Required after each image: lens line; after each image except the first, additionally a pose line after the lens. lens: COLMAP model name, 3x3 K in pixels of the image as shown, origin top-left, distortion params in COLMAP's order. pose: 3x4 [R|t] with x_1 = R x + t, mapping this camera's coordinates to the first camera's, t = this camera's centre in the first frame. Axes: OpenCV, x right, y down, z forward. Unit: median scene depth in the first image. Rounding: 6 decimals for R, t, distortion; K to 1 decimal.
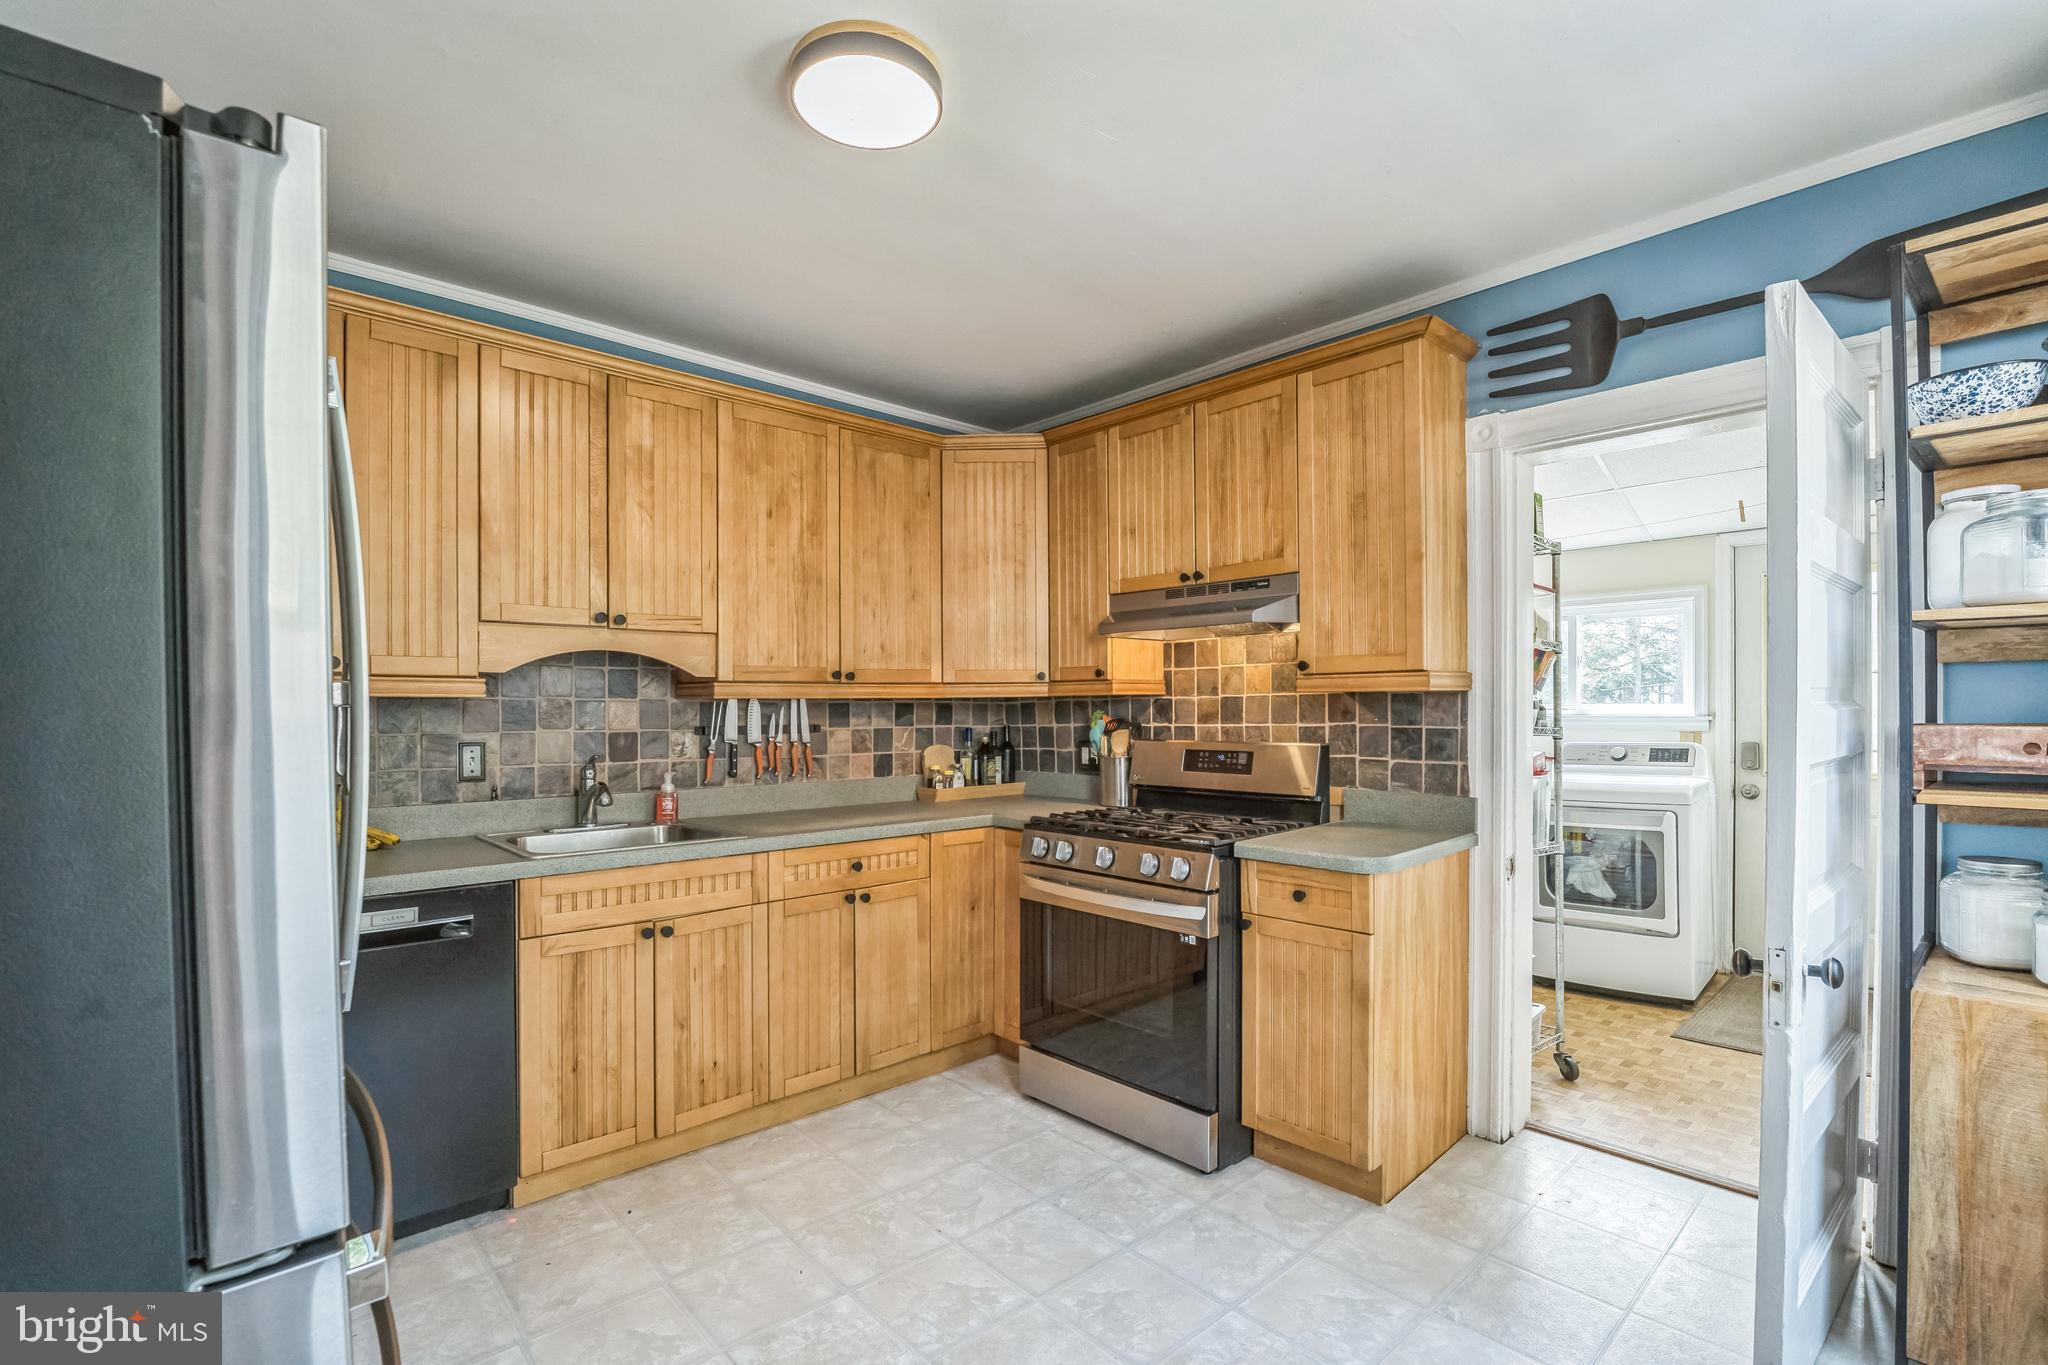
lens RADIAL K [[921.7, 0, 1021.2], [0, 921.7, 687.5], [0, 0, 1]] dist [-0.027579, 0.003774]
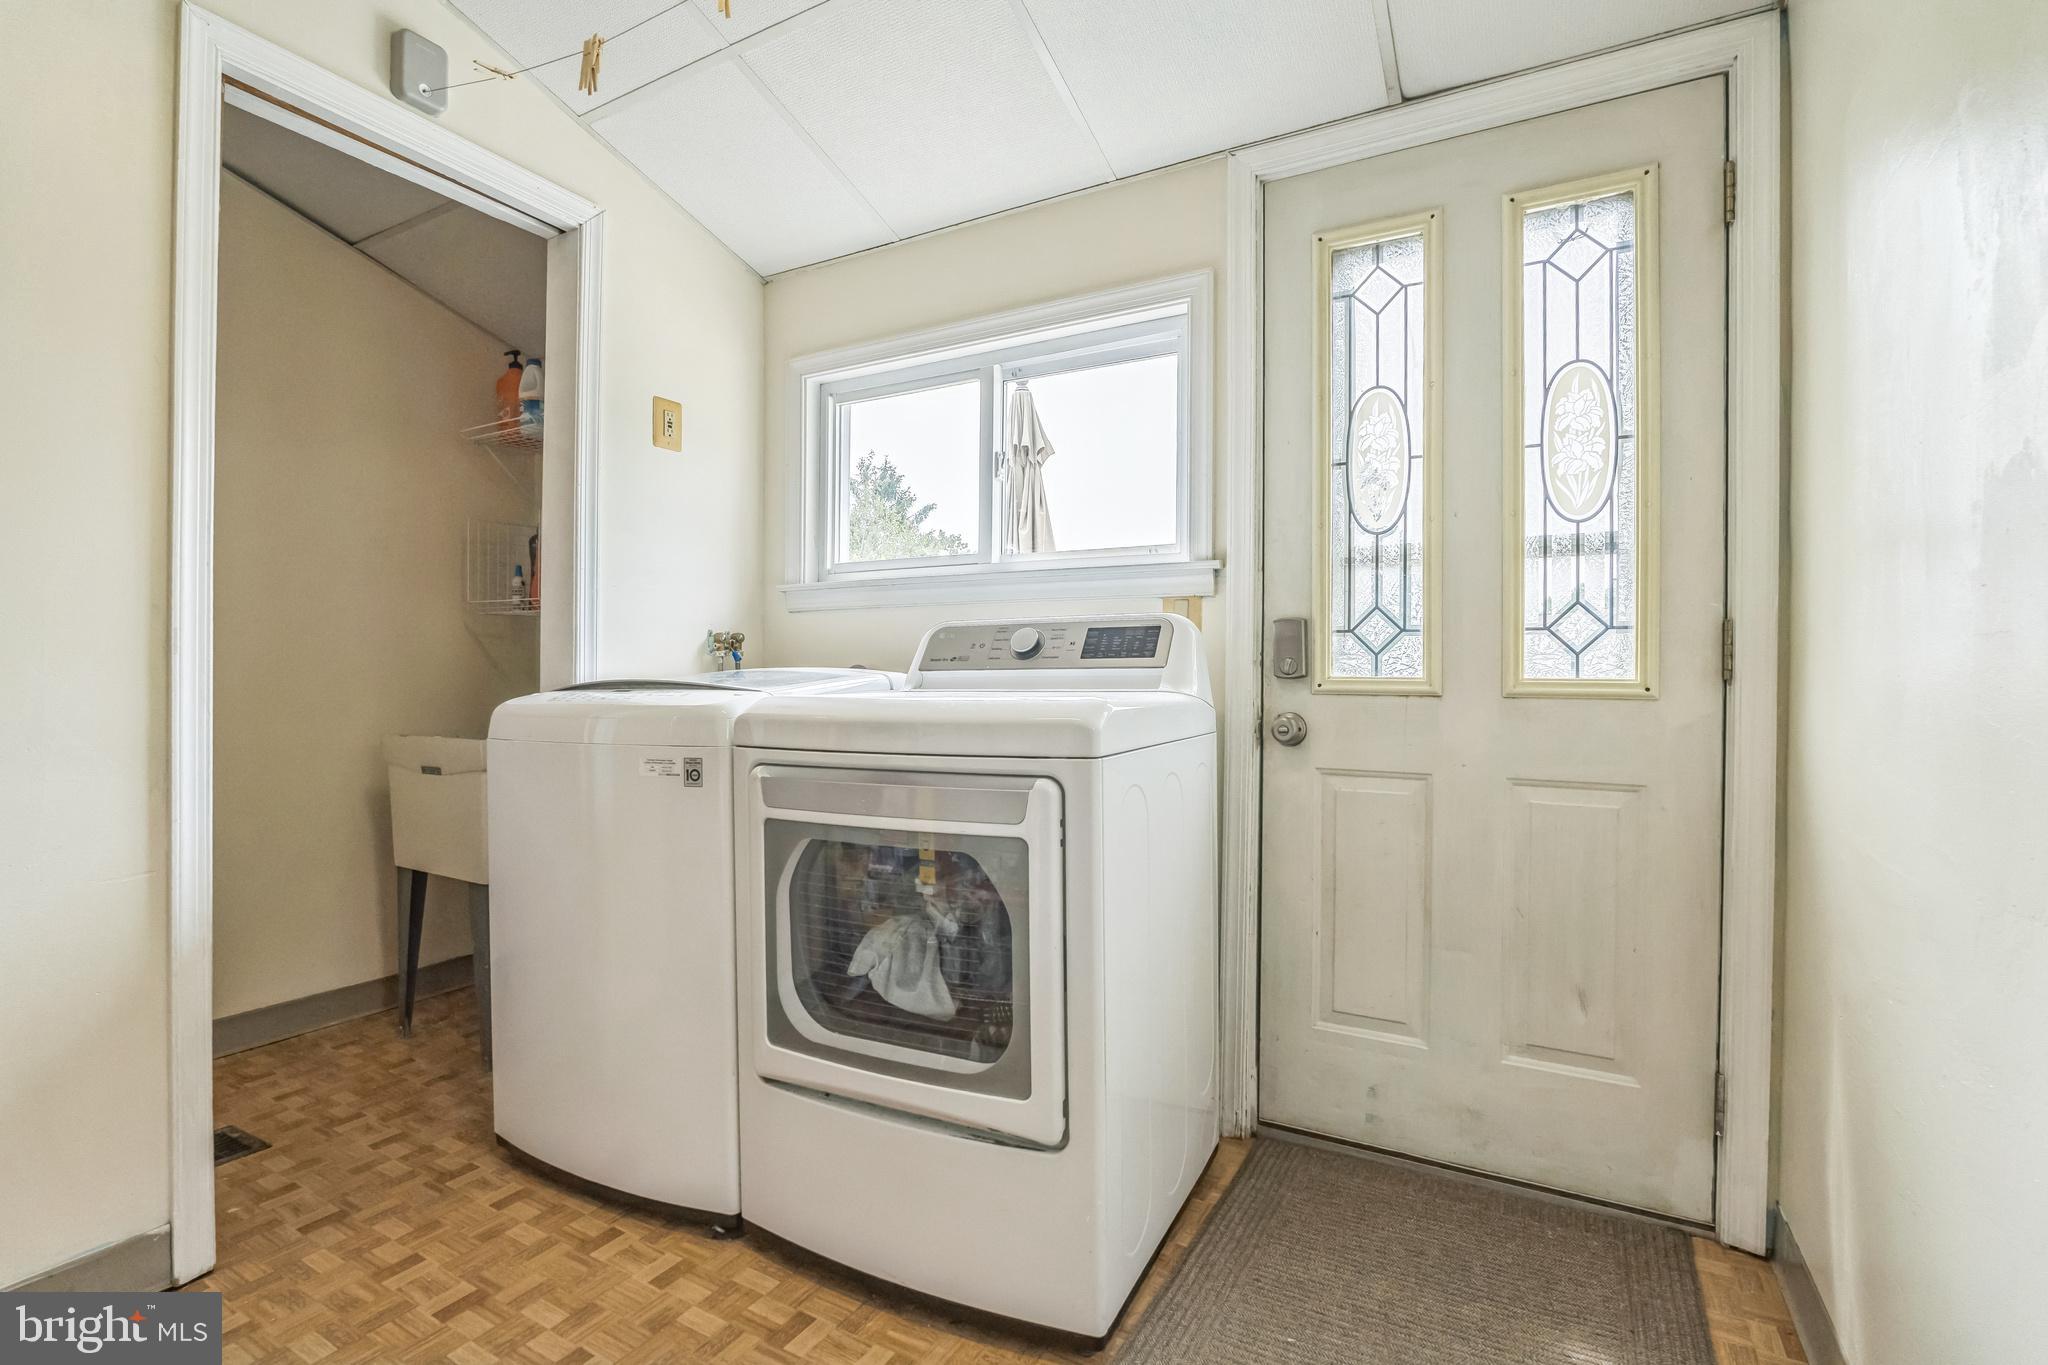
lens RADIAL K [[921.7, 0, 1021.2], [0, 921.7, 687.5], [0, 0, 1]] dist [-0.027579, 0.003774]
pose [[0.948047, 0.005115, 0.318088, 0.780963], [-0.013429, 0.999623, 0.023947, 0.124540], [-0.317846, -0.026974, 0.947759, 0.895893]]
